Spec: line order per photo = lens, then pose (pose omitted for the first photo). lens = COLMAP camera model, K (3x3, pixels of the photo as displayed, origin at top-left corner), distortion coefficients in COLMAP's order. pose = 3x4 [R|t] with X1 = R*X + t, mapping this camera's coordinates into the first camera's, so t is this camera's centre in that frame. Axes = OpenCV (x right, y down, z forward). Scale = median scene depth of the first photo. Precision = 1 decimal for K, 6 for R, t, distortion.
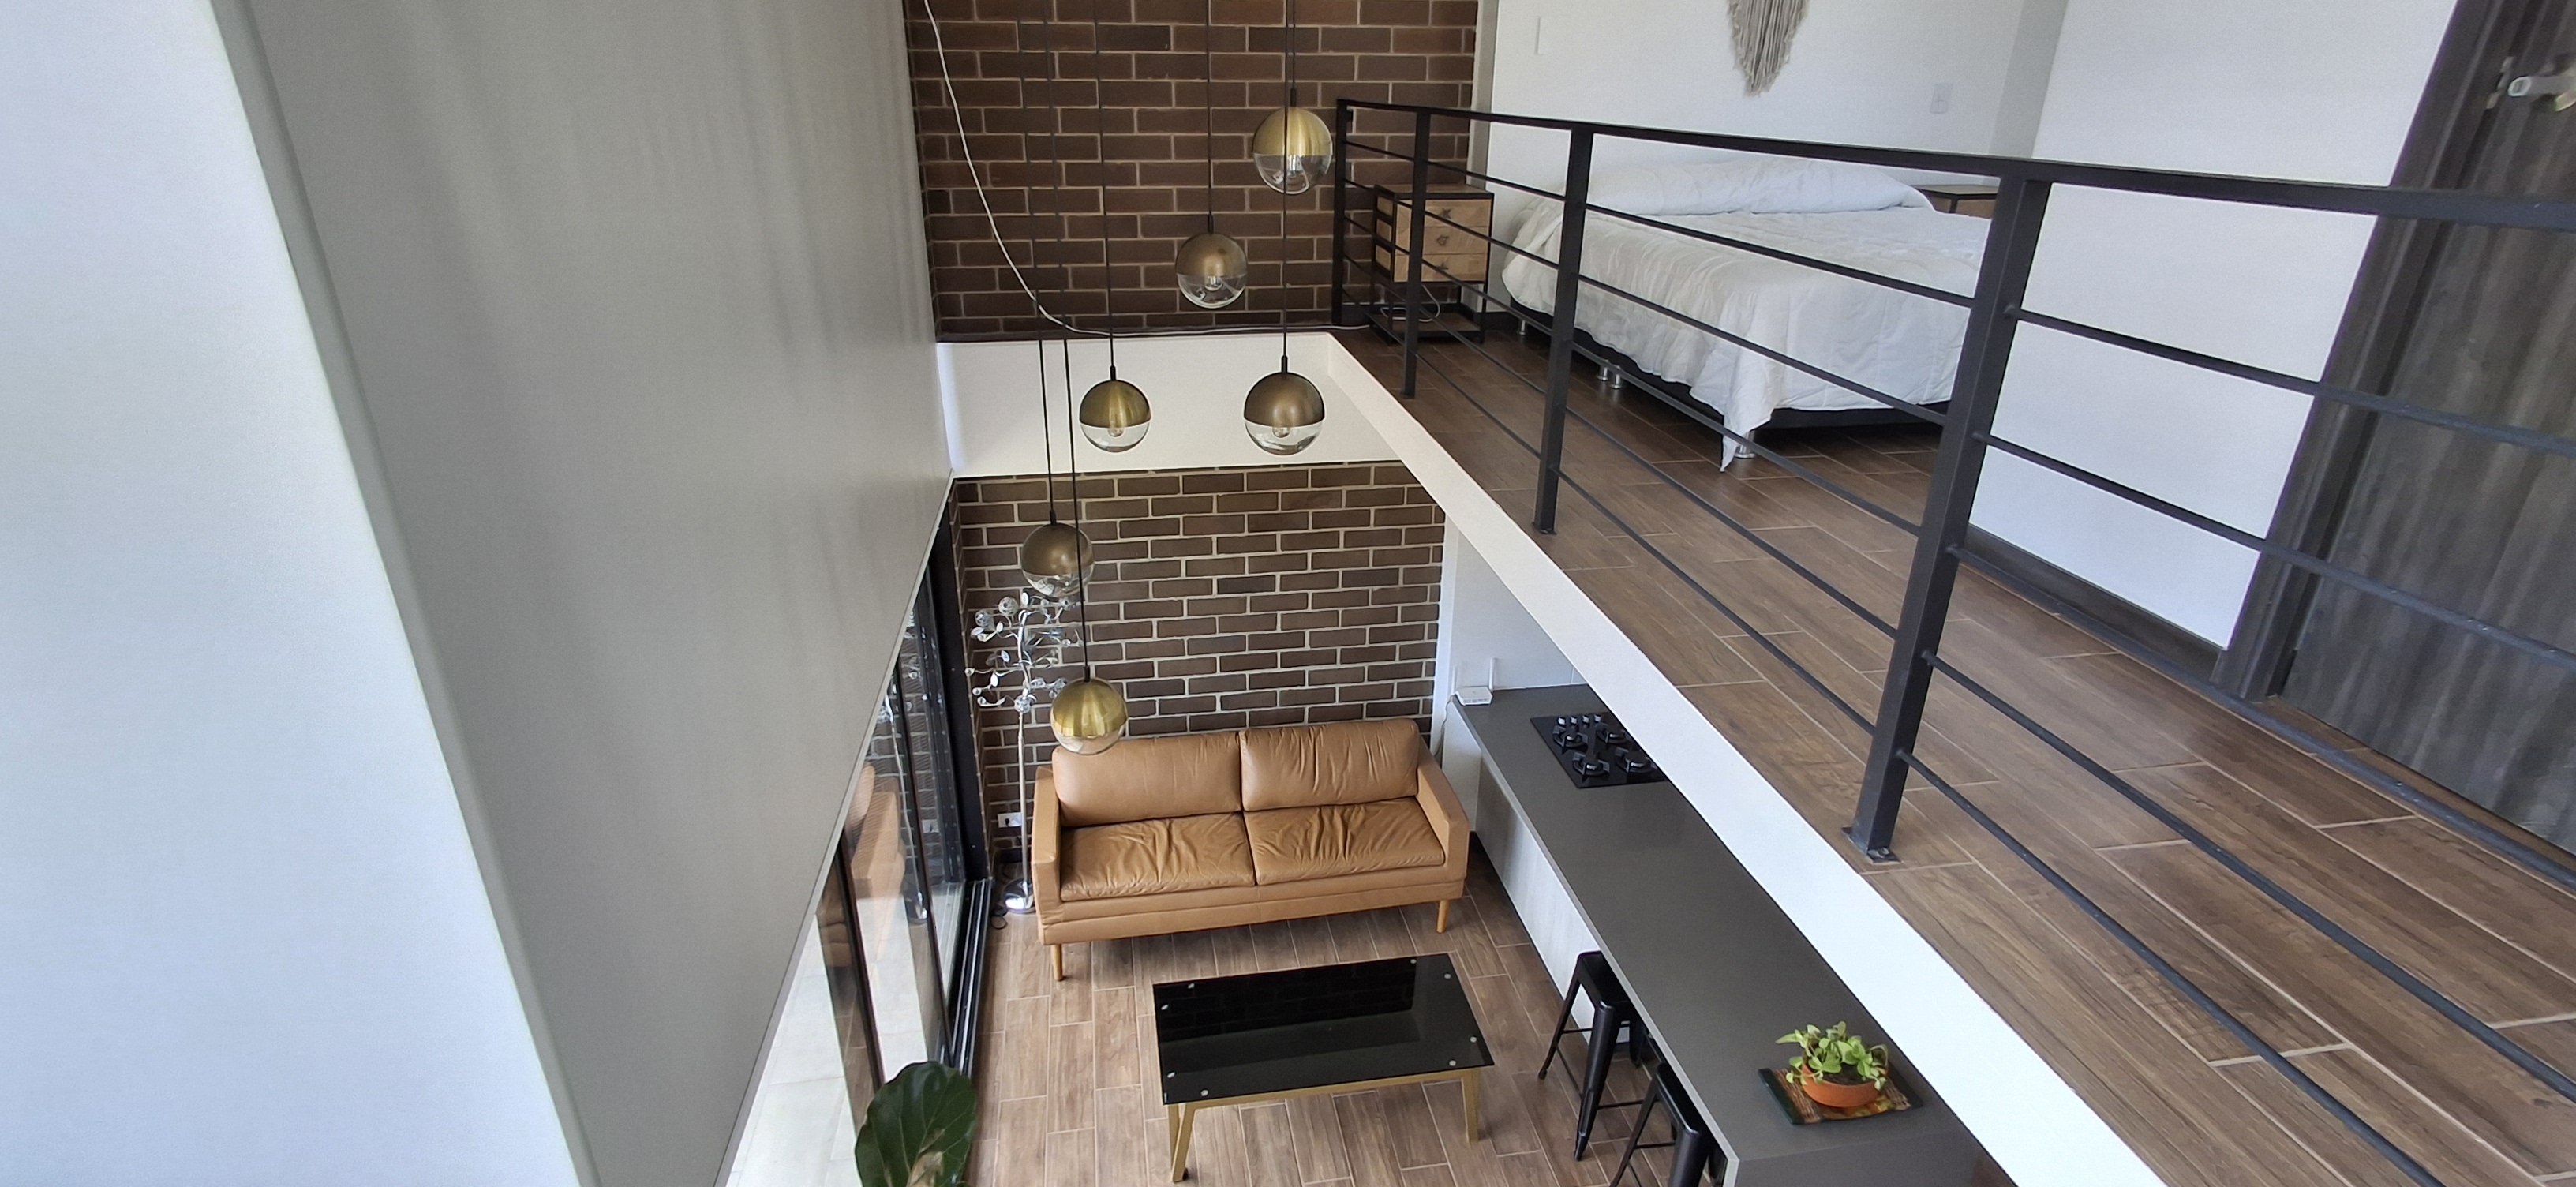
lens RADIAL K [[1188.9, 0, 1291.5], [0, 1188.9, 566.6], [0, 0, 1]] dist [-0.004062, 0.002340]
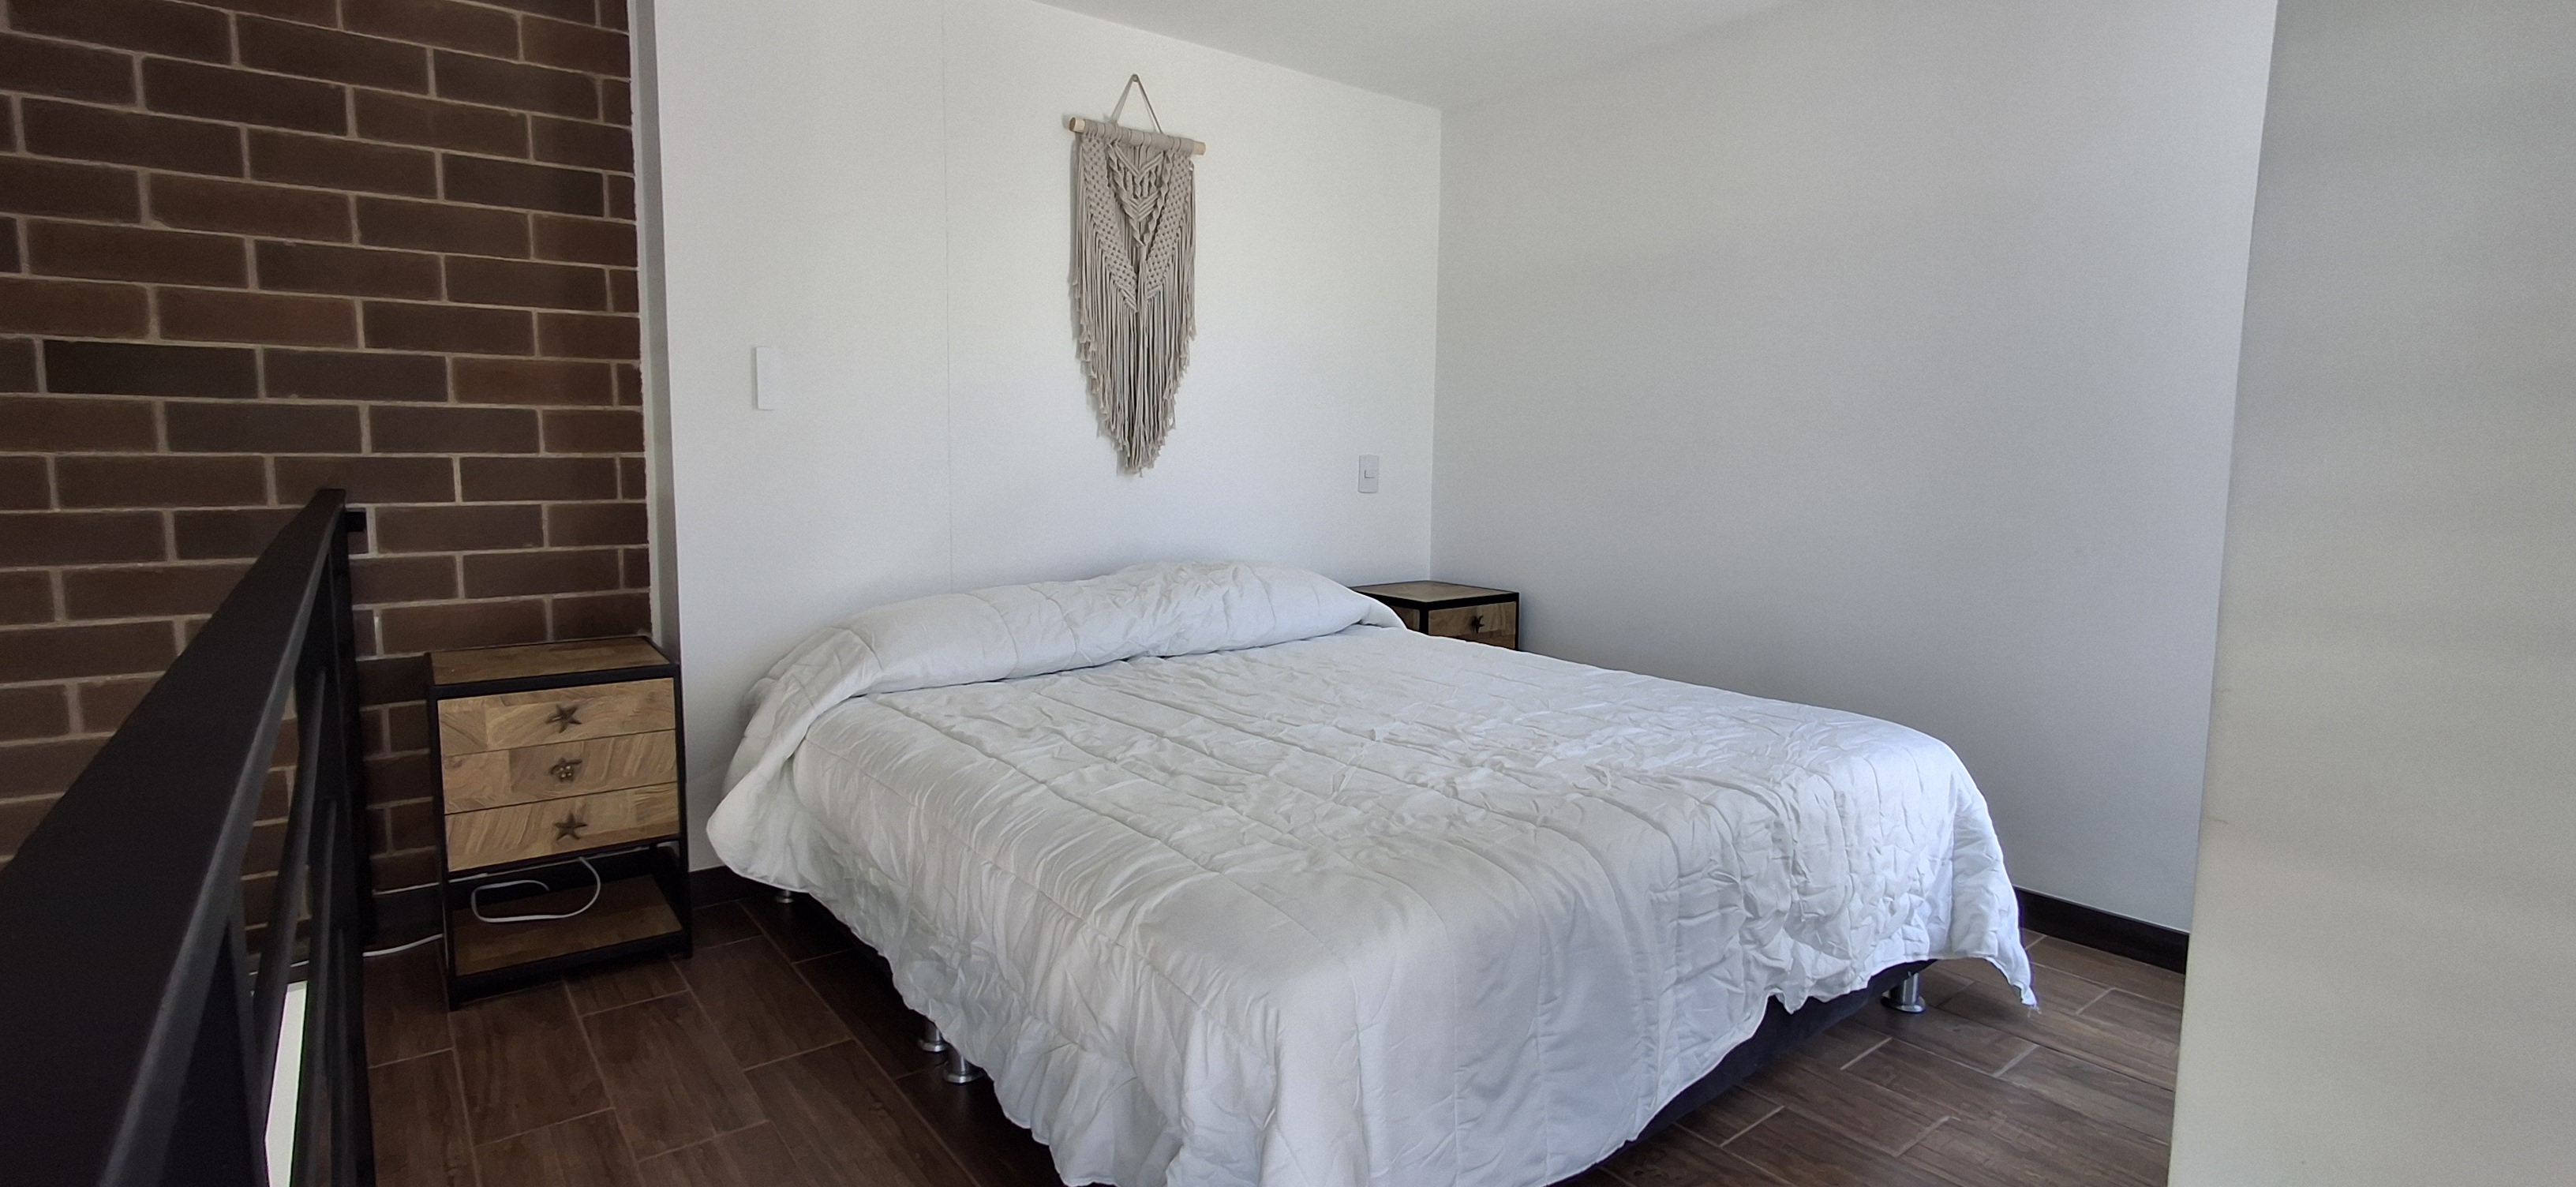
lens RADIAL K [[1188.9, 0, 1295.3], [0, 1188.9, 587.7], [0, 0, 1]] dist [-0.004062, 0.002340]
pose [[0.873325, -0.054898, 0.484035, 0.144787], [0.181390, 0.958824, -0.218527, -0.174136], [-0.452108, 0.278644, 0.847323, 0.414976]]
